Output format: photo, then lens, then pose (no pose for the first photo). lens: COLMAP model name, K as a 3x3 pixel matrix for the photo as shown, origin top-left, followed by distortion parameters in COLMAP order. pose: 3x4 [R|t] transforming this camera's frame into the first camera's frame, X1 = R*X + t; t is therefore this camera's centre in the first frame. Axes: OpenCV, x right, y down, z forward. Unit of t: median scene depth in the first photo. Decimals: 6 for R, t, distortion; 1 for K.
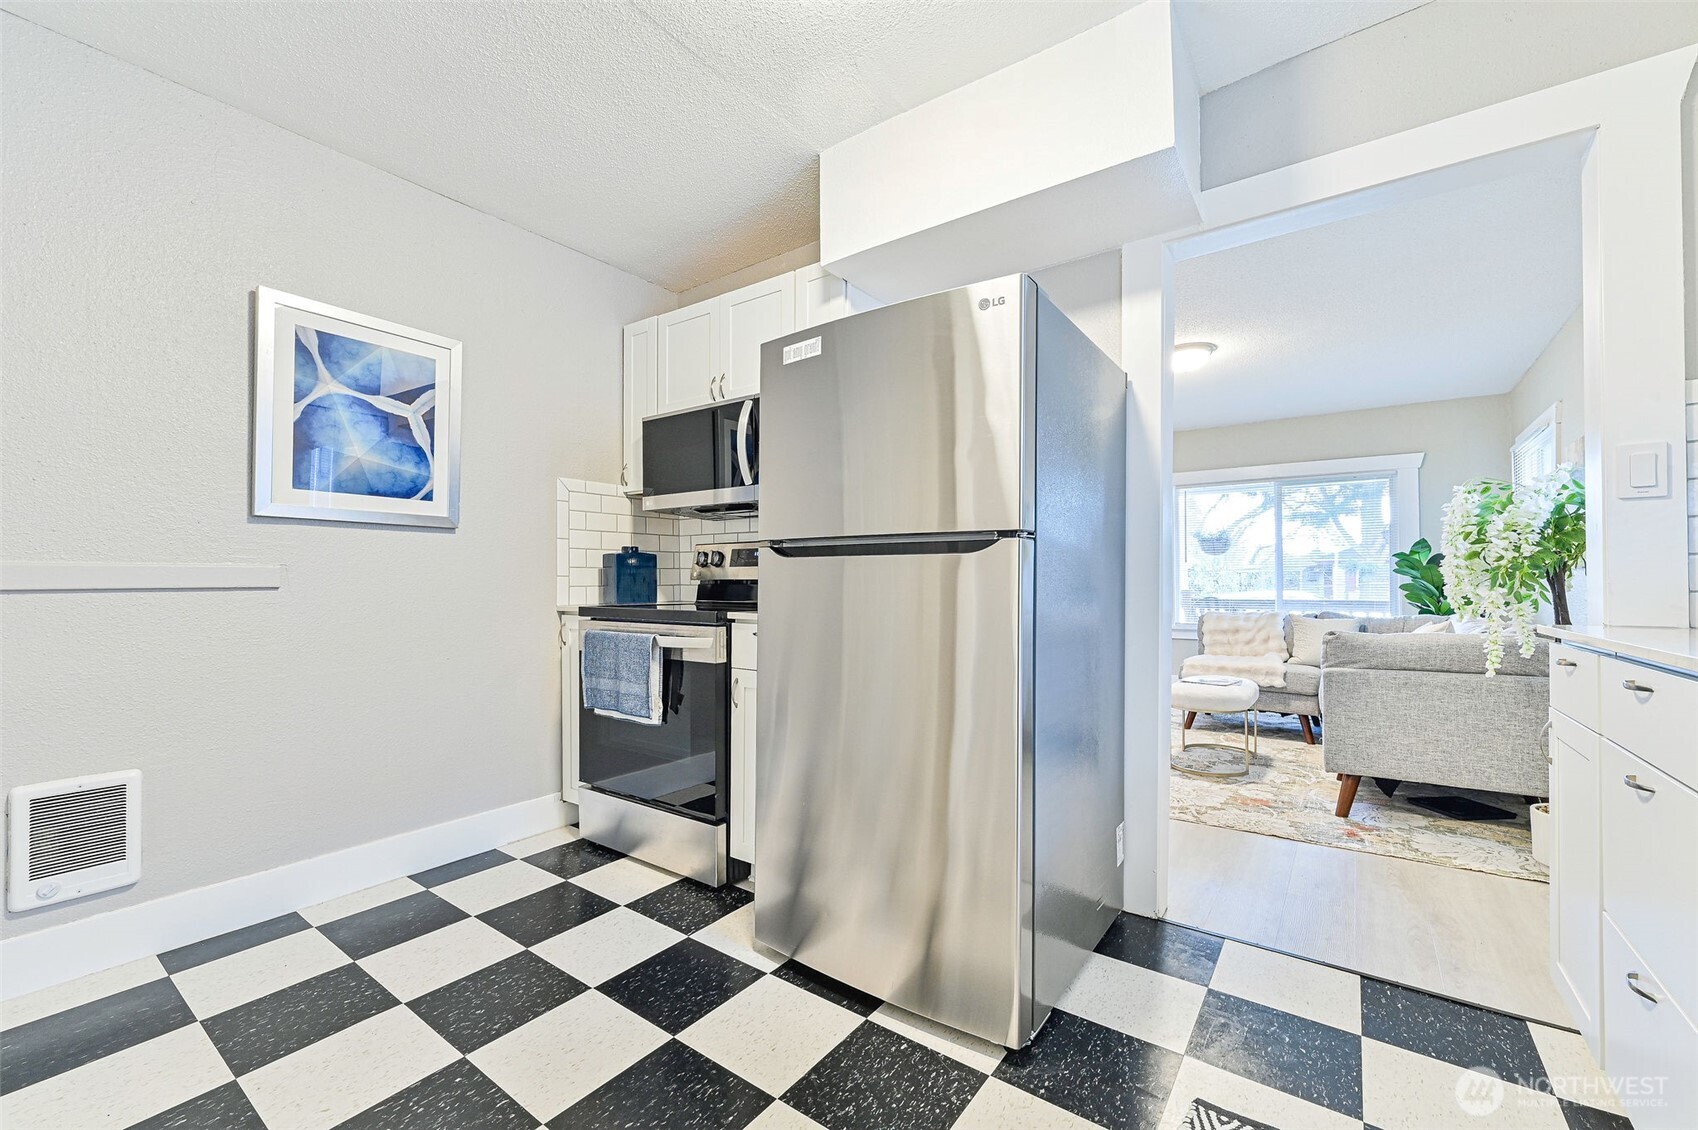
lens RADIAL K [[670.1, 0, 902.8], [0, 670.1, 580.3], [0, 0, 1]] dist [0.017485, 0.003128]
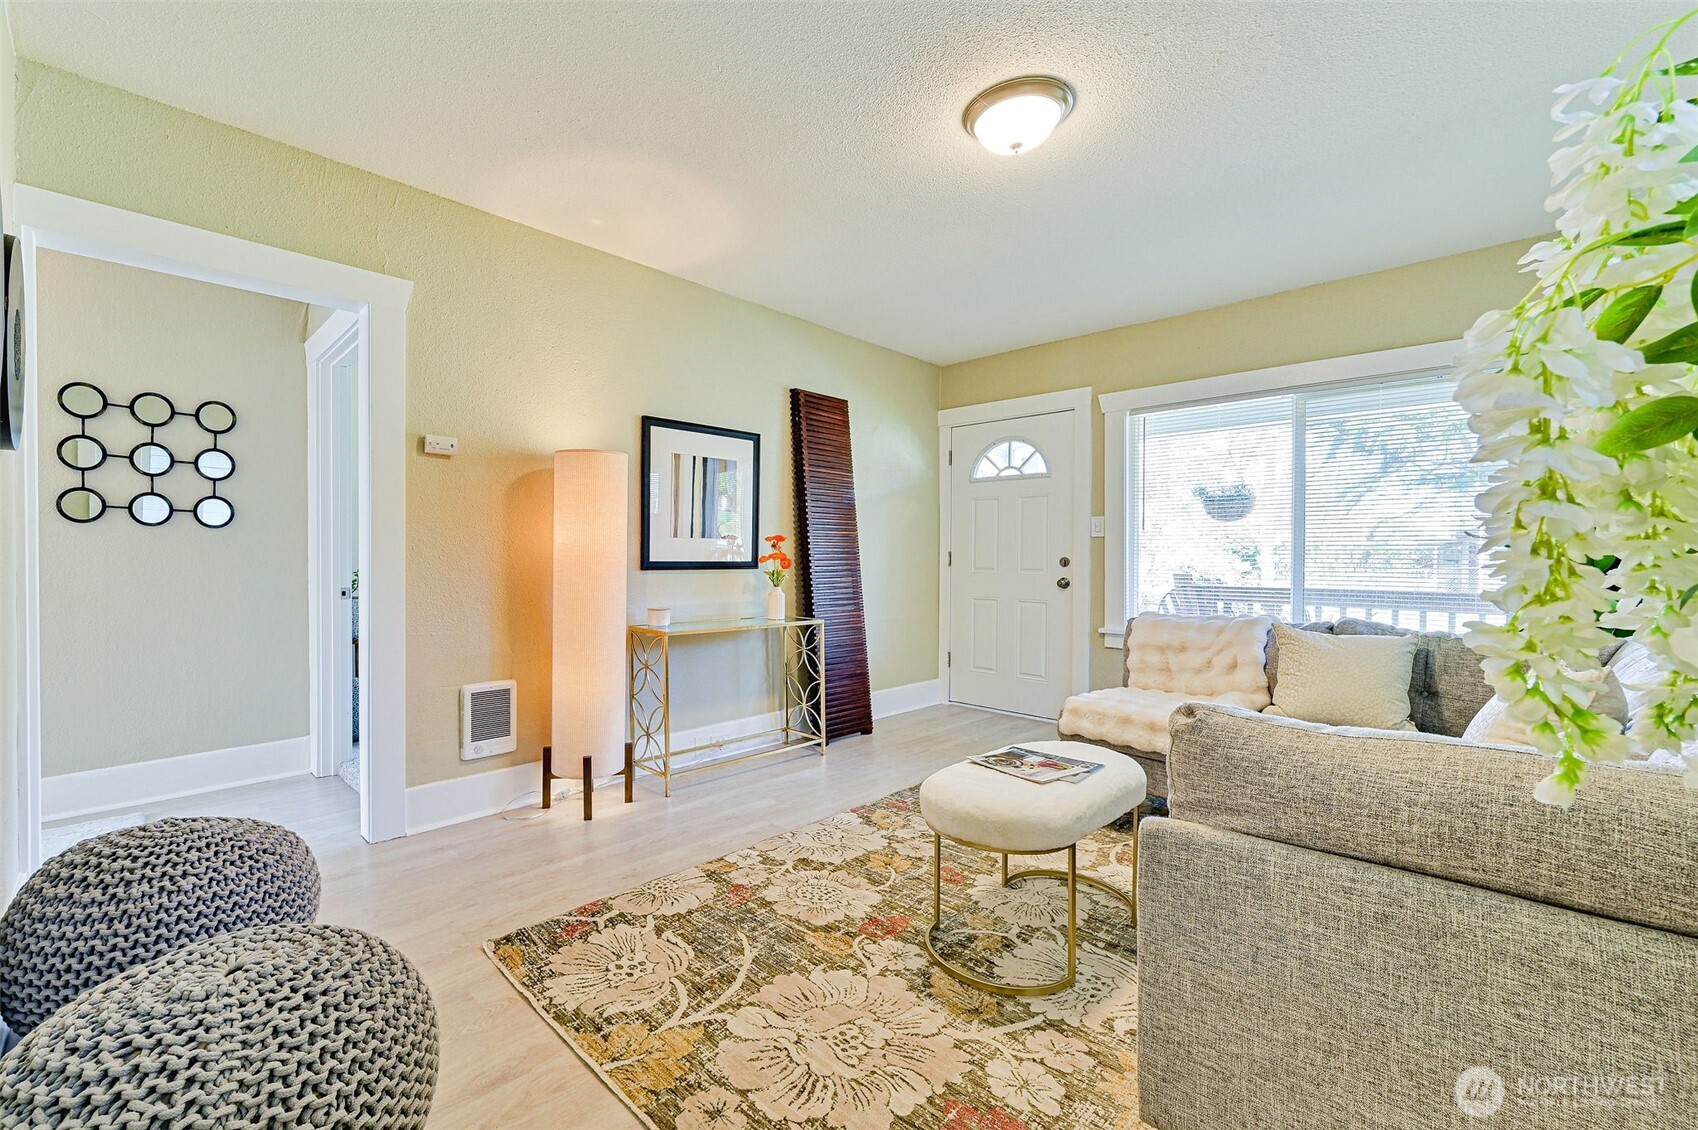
lens RADIAL K [[711.7, 0, 795.9], [0, 711.7, 566.4], [0, 0, 1]] dist [0.000050, 0.000927]
pose [[0.979203, 0.010993, -0.202585, 0.367711], [-0.008031, 0.999849, 0.015438, -0.000248], [0.202724, -0.013489, 0.979143, 0.431765]]
